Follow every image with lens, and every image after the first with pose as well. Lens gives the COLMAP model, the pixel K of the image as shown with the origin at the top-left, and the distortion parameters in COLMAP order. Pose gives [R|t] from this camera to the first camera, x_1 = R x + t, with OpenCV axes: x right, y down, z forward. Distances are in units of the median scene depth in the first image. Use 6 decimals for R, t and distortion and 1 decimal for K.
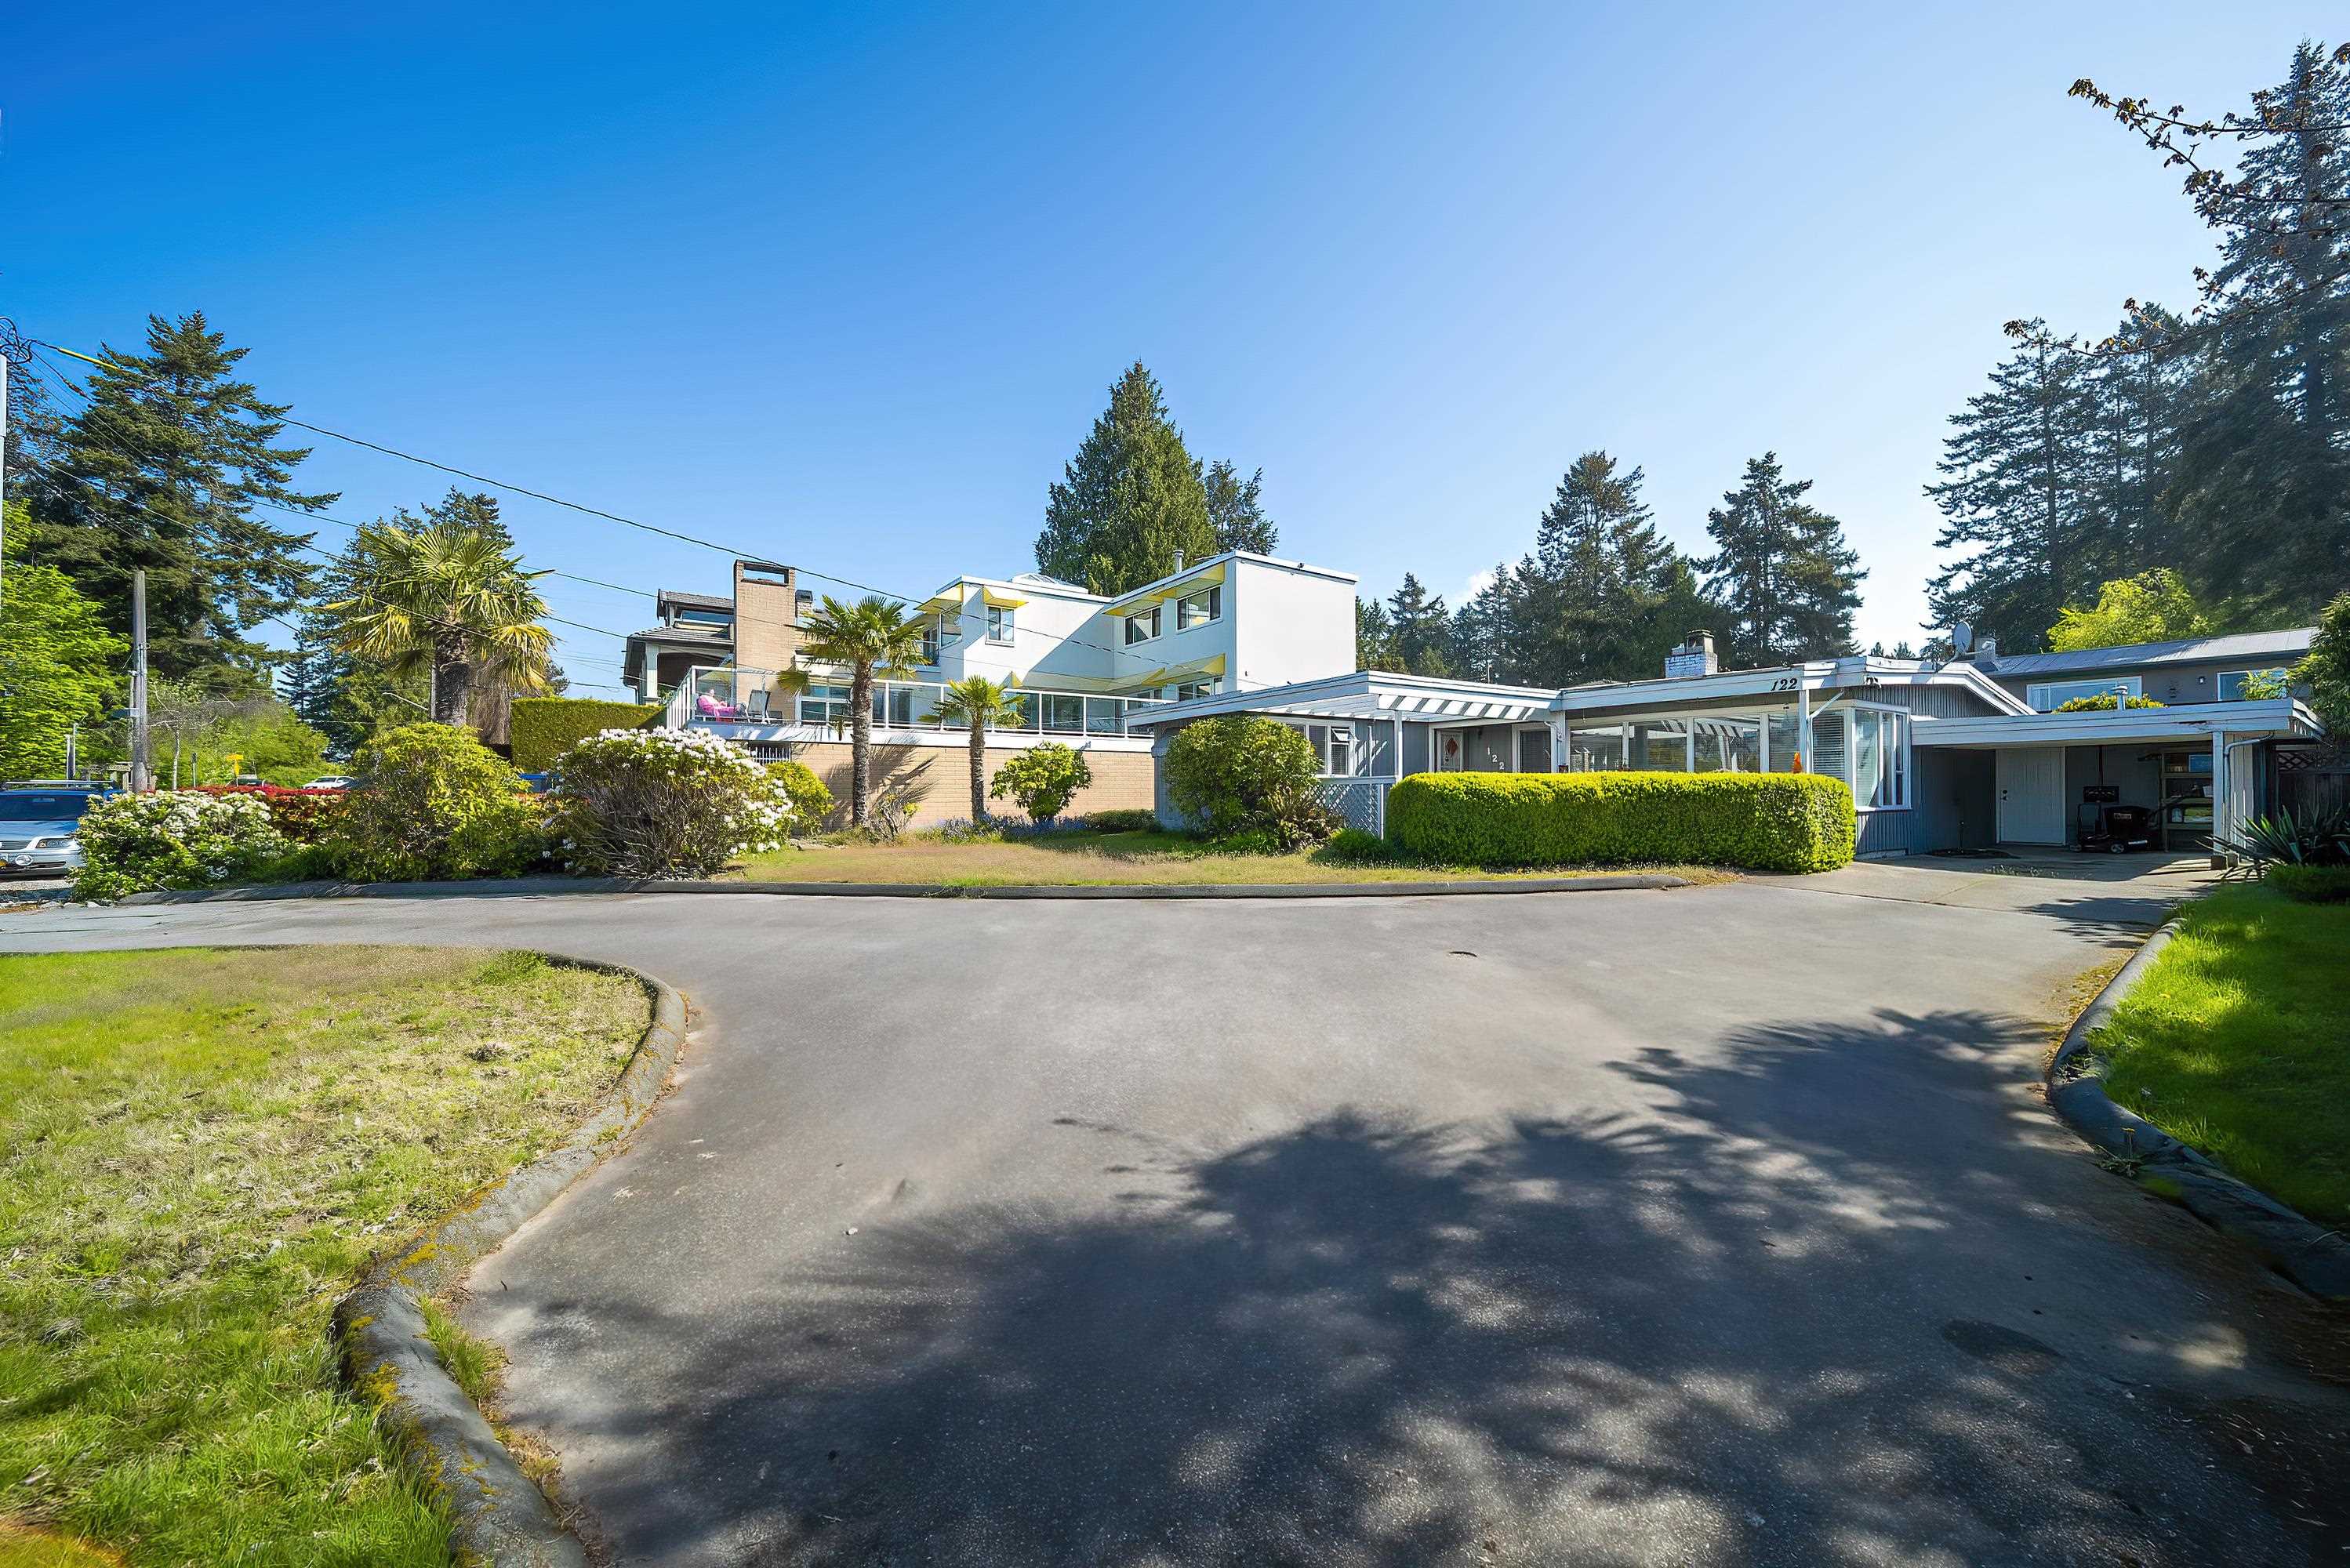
lens RADIAL K [[822.8, 0, 1184.9], [0, 822.8, 785.4], [0, 0, 1]] dist [-0.000123, -0.001921]
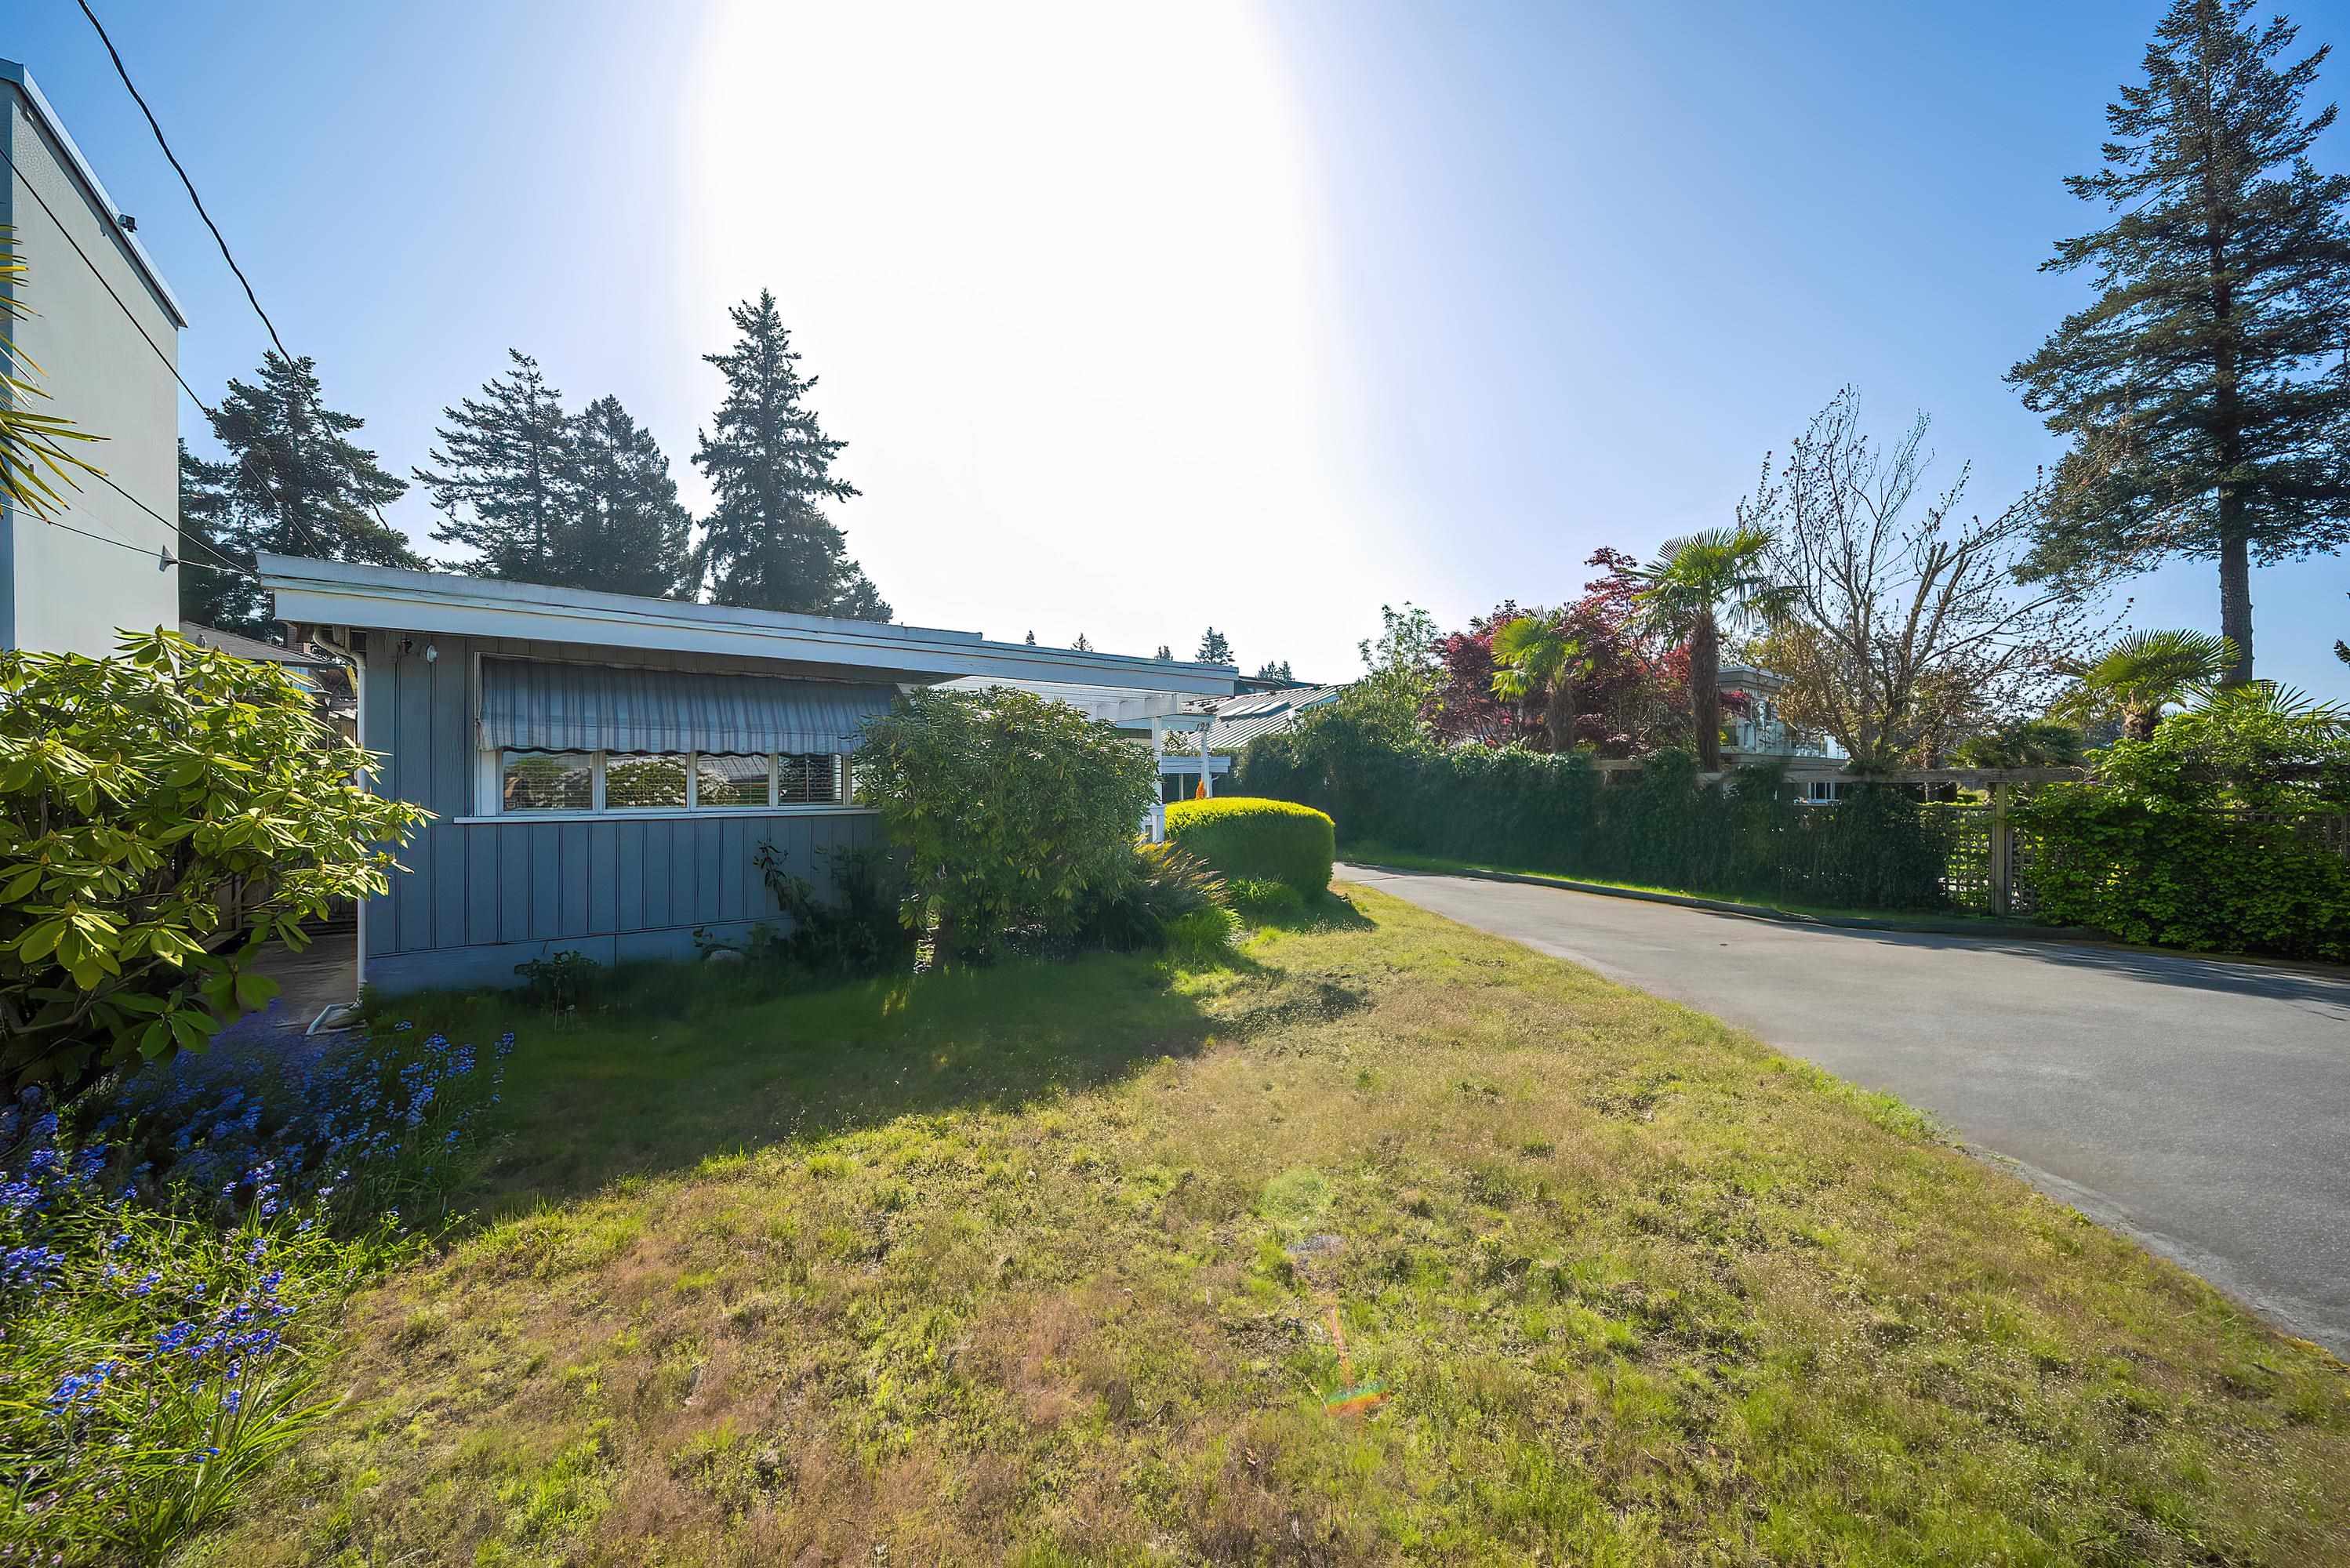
lens RADIAL K [[822.8, 0, 1184.9], [0, 822.8, 785.4], [0, 0, 1]] dist [-0.000123, -0.001921]
pose [[-0.082434, 0.001556, 0.996595, -0.115925], [-0.001525, 0.999997, -0.001687, -0.006905], [-0.996595, -0.001659, -0.082431, 0.248890]]
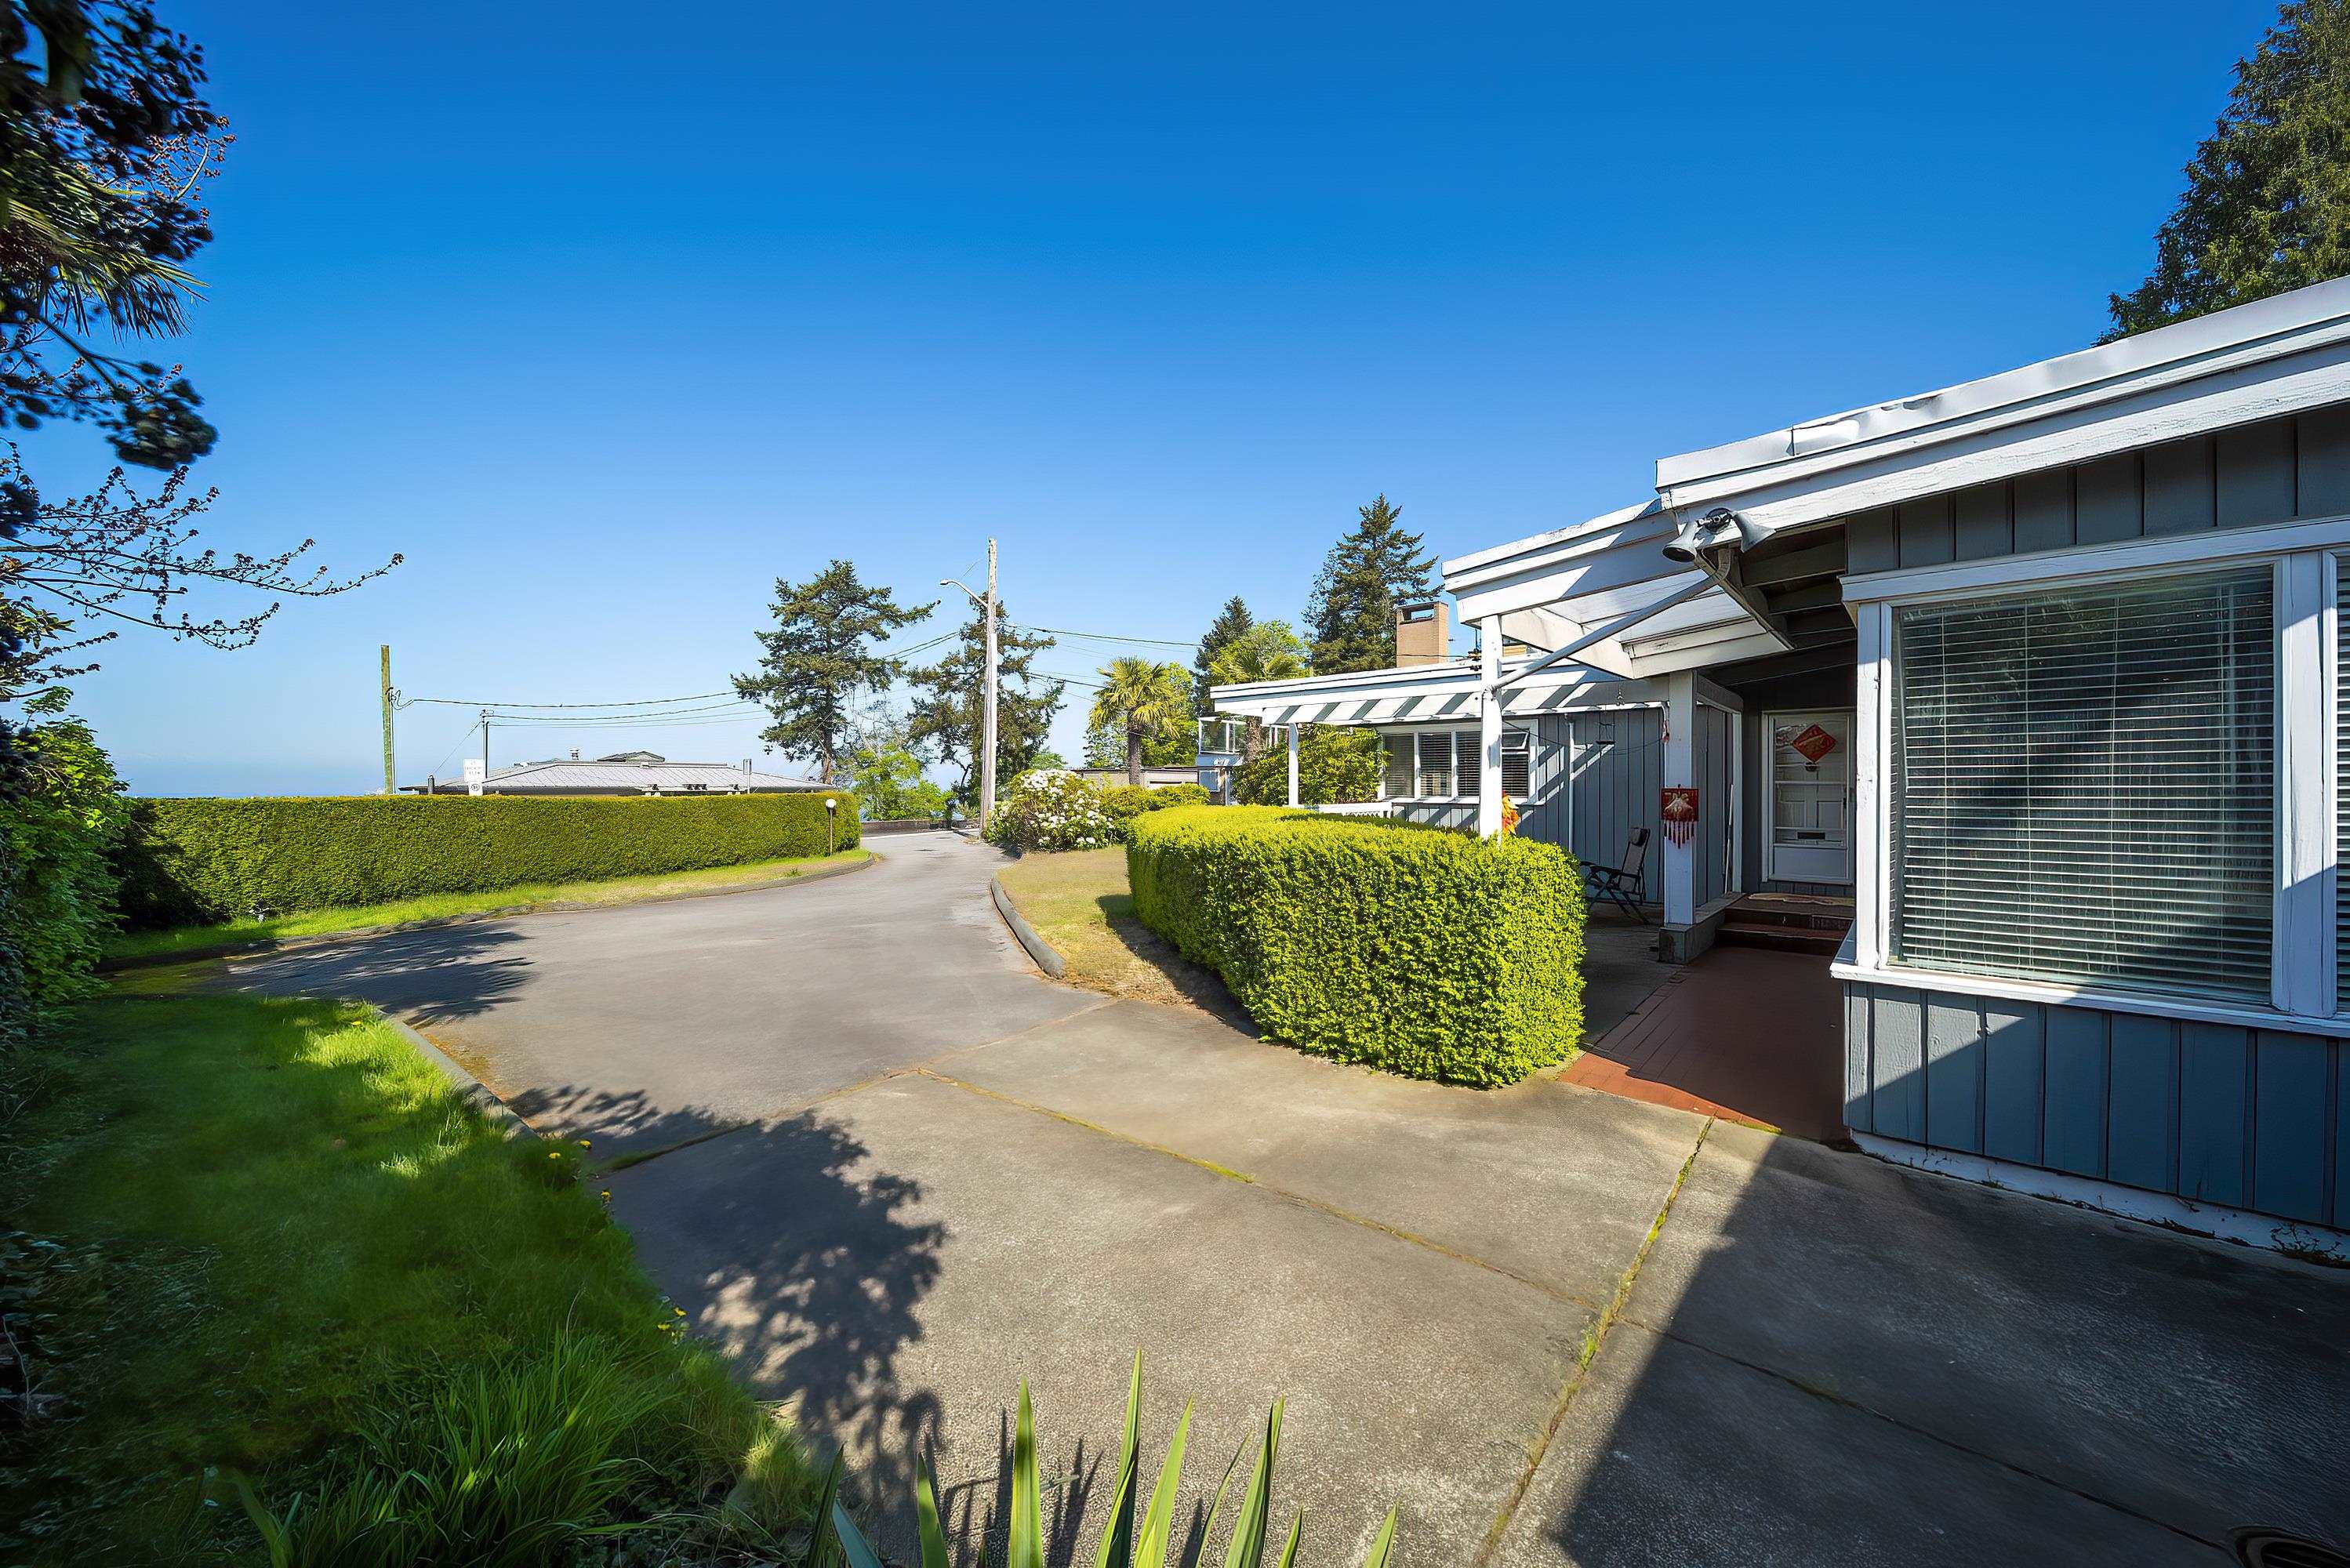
lens RADIAL K [[822.8, 0, 1184.9], [0, 822.8, 785.4], [0, 0, 1]] dist [-0.000123, -0.001921]
pose [[0.264863, 0.002471, -0.964283, 0.239041], [0.006398, 0.999970, 0.004320, -0.008561], [0.964265, -0.007313, 0.264839, 0.164962]]
